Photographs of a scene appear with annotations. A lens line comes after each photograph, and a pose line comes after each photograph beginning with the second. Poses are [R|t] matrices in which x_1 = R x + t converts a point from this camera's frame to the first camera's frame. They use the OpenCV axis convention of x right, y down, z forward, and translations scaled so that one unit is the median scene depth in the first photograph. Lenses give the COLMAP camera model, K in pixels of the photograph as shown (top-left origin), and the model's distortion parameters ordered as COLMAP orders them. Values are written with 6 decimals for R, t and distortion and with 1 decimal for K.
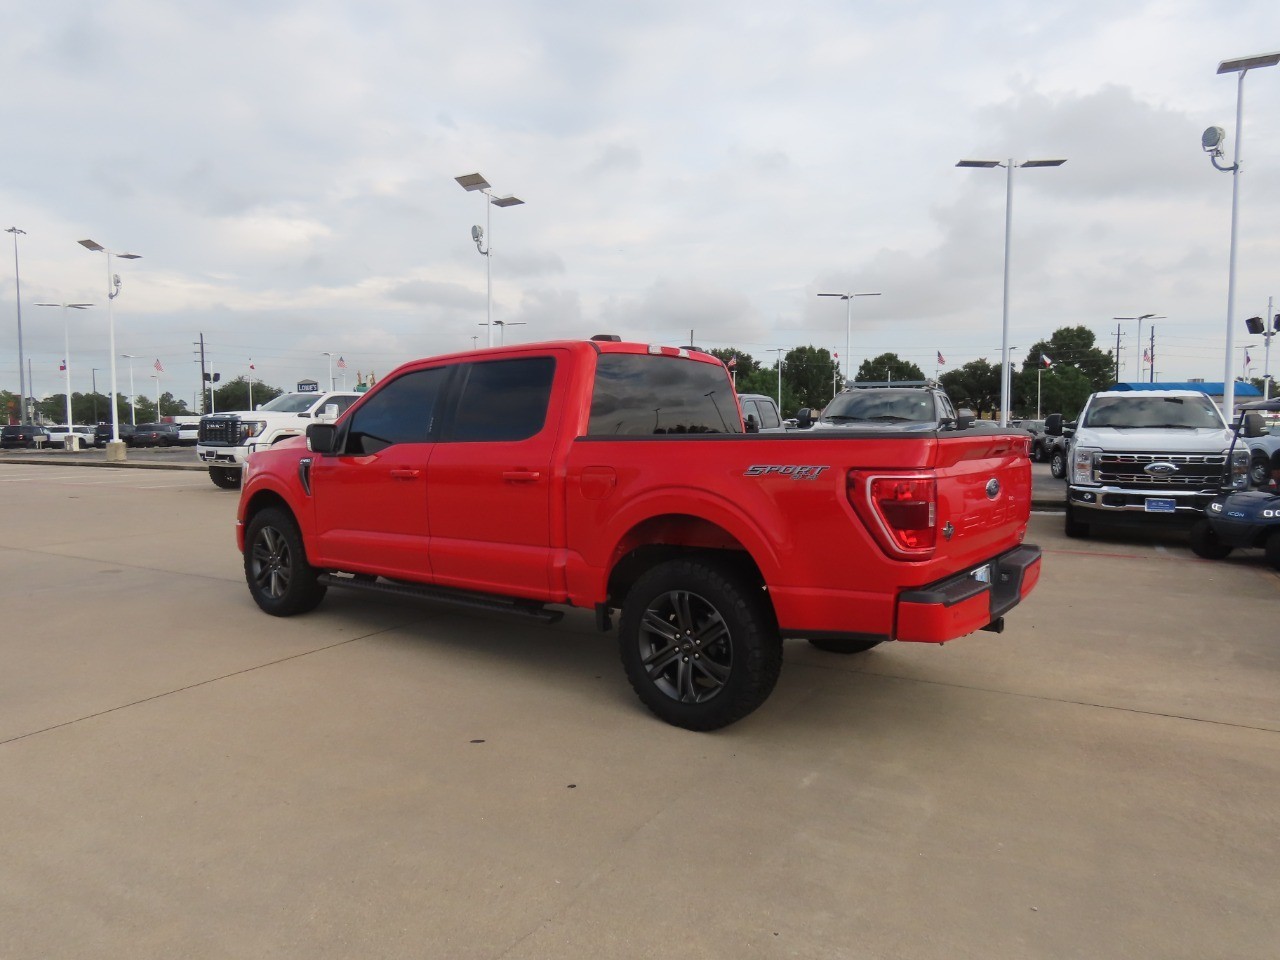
lens RADIAL K [[838.7, 0, 645.5], [0, 838.7, 489.0], [0, 0, 1]] dist [-0.000869, 0.004589]
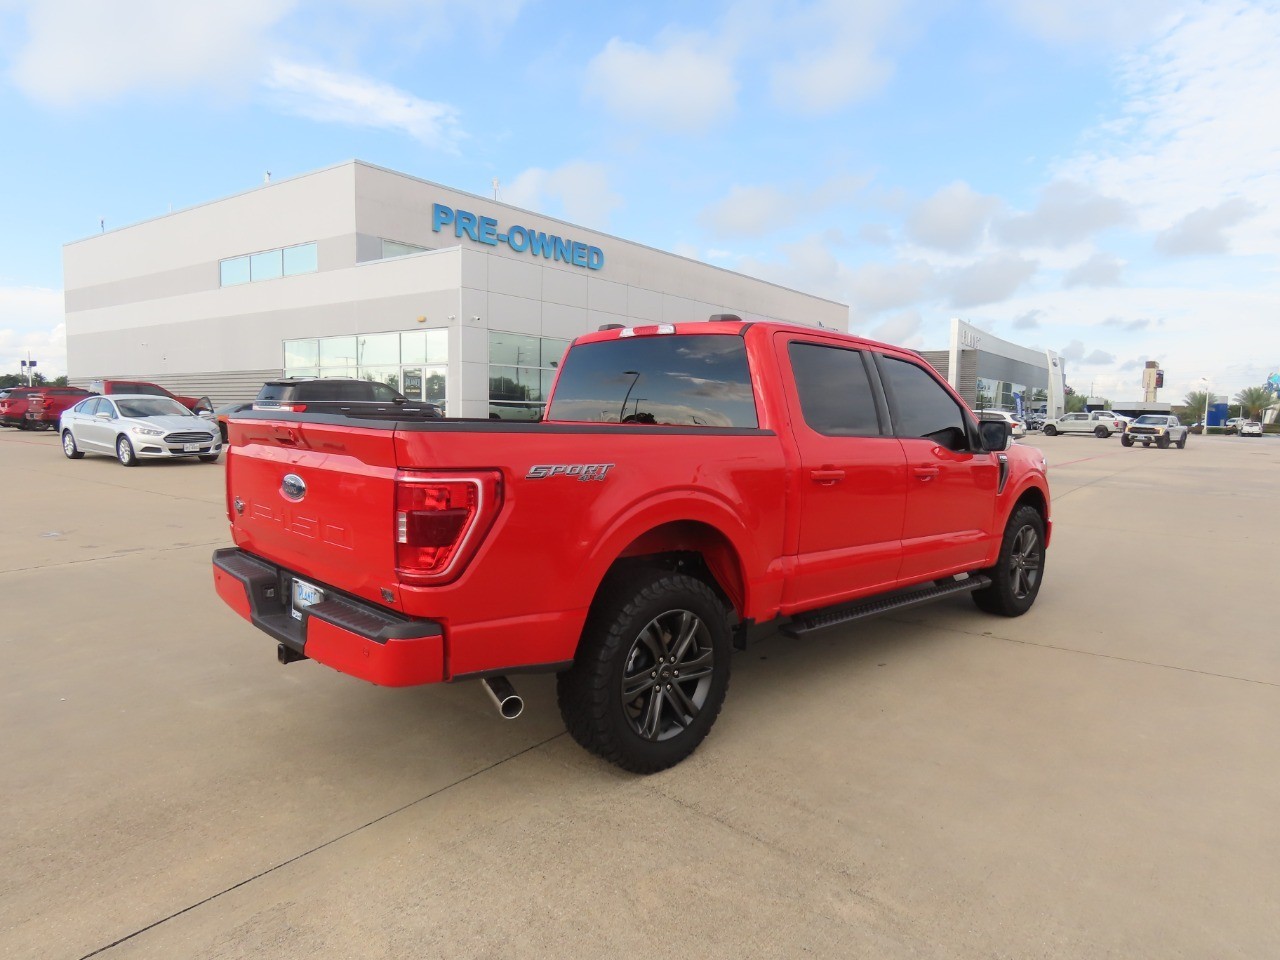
lens RADIAL K [[824.1, 0, 645.6], [0, 824.1, 474.0], [0, 0, 1]] dist [0.001797, -0.005016]
pose [[-0.158004, 0.073559, -0.984695, 1.076180], [-0.095179, 0.991443, 0.089336, -0.107493], [0.982841, 0.107838, -0.149651, 1.362182]]
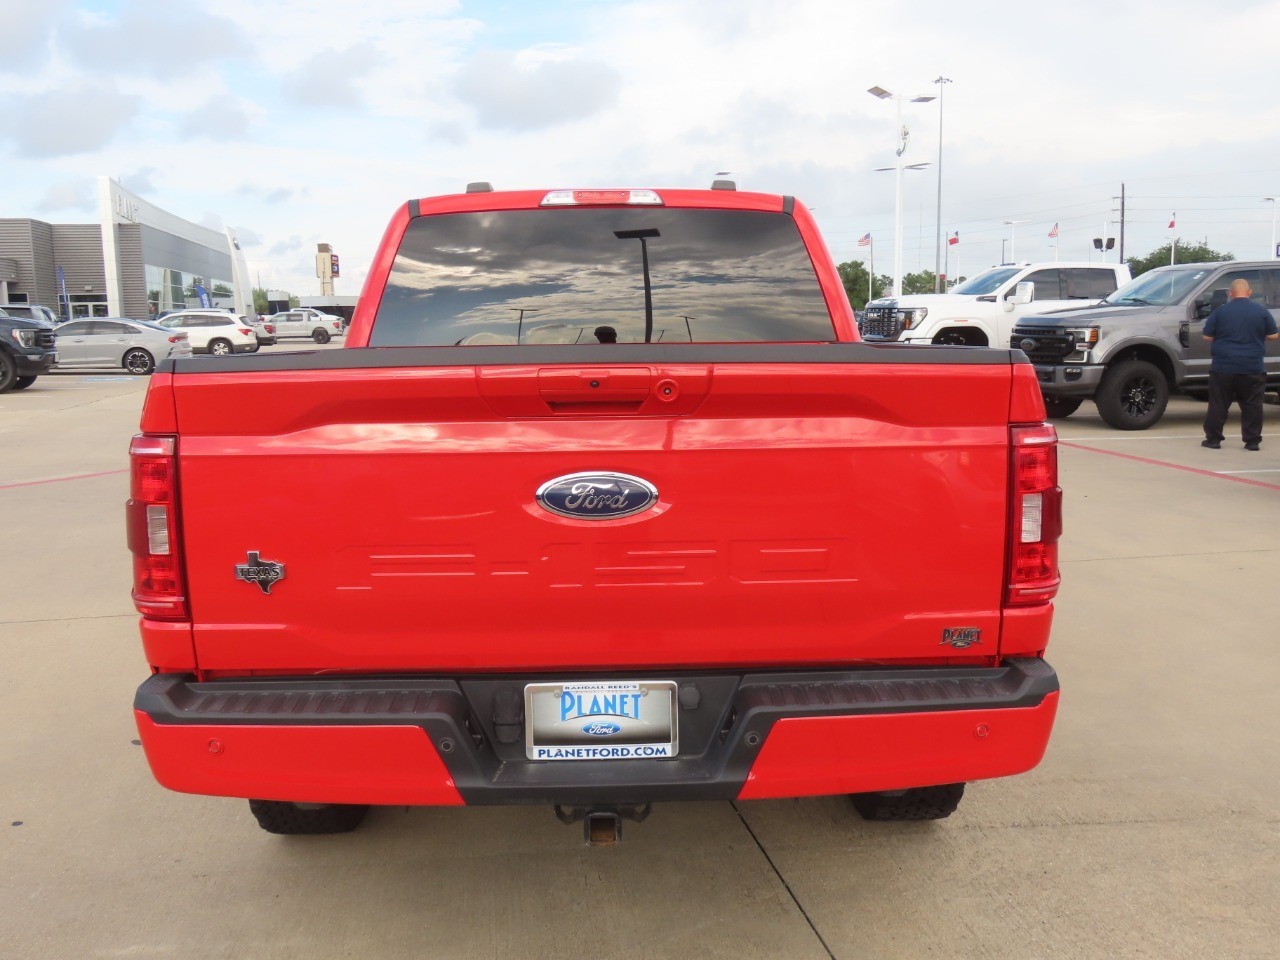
lens RADIAL K [[1177.8, 0, 652.1], [0, 1177.8, 473.4], [0, 0, 1]] dist [-0.012920, 0.000000]
pose [[0.628175, 0.096532, -0.772060, 0.819447], [-0.046595, 0.995160, 0.086516, -0.056946], [0.776675, -0.018373, 0.629633, 0.625672]]
